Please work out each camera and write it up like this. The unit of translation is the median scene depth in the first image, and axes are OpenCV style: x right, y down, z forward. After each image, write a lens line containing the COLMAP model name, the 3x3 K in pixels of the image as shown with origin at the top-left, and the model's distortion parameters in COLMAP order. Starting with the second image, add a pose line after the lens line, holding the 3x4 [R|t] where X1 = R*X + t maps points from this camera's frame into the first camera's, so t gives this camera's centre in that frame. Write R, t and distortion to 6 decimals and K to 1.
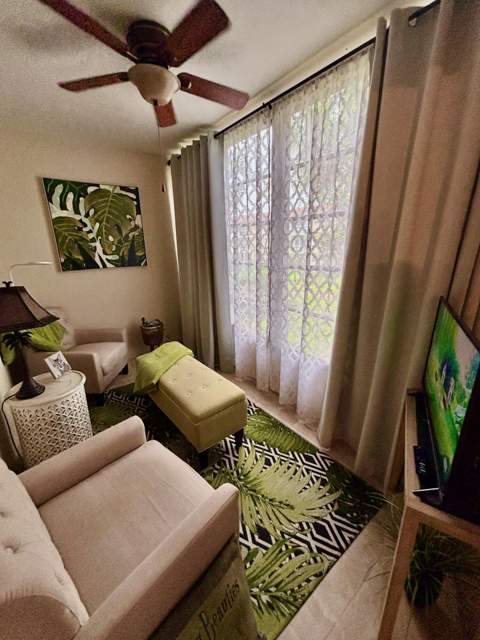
lens RADIAL K [[257.5, 0, 238.6], [0, 257.5, 318.2], [0, 0, 1]] dist [0.000823, 0.000448]
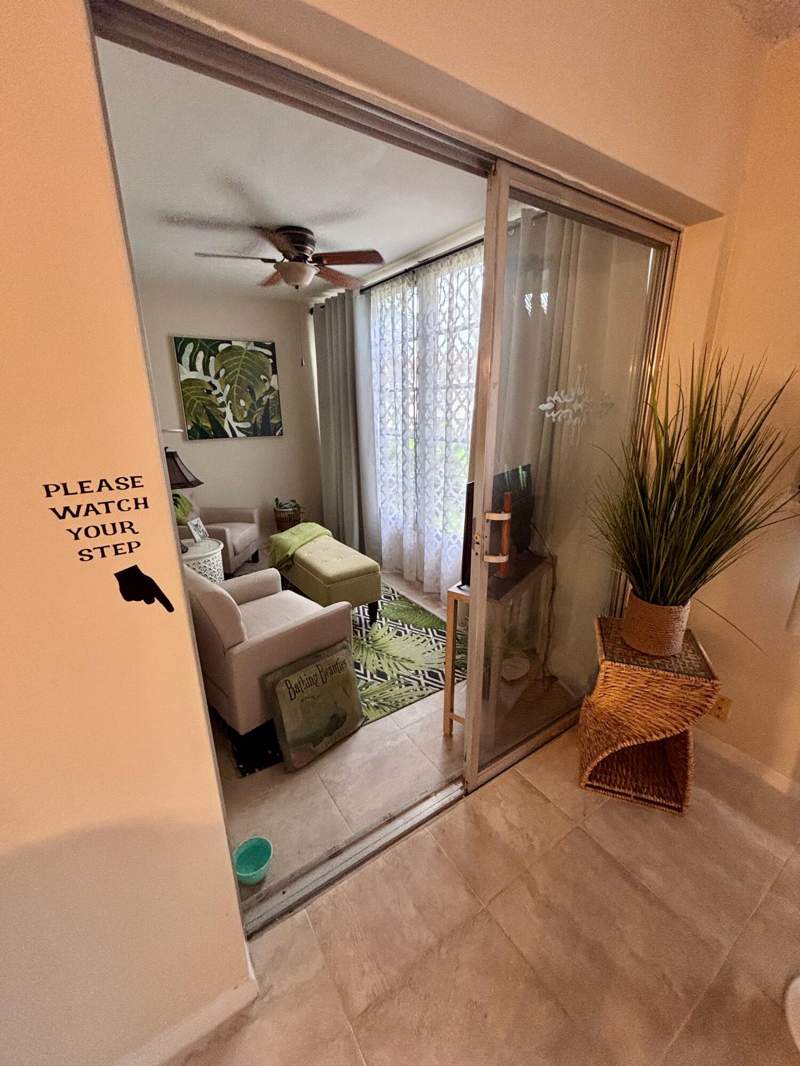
lens RADIAL K [[428.8, 0, 401.4], [0, 428.8, 536.7], [0, 0, 1]] dist [0.000823, 0.000448]
pose [[0.997829, 0.029036, -0.059120, 0.161397], [-0.027661, 0.999330, 0.023958, 0.107752], [0.059776, -0.022271, 0.997963, -0.500948]]
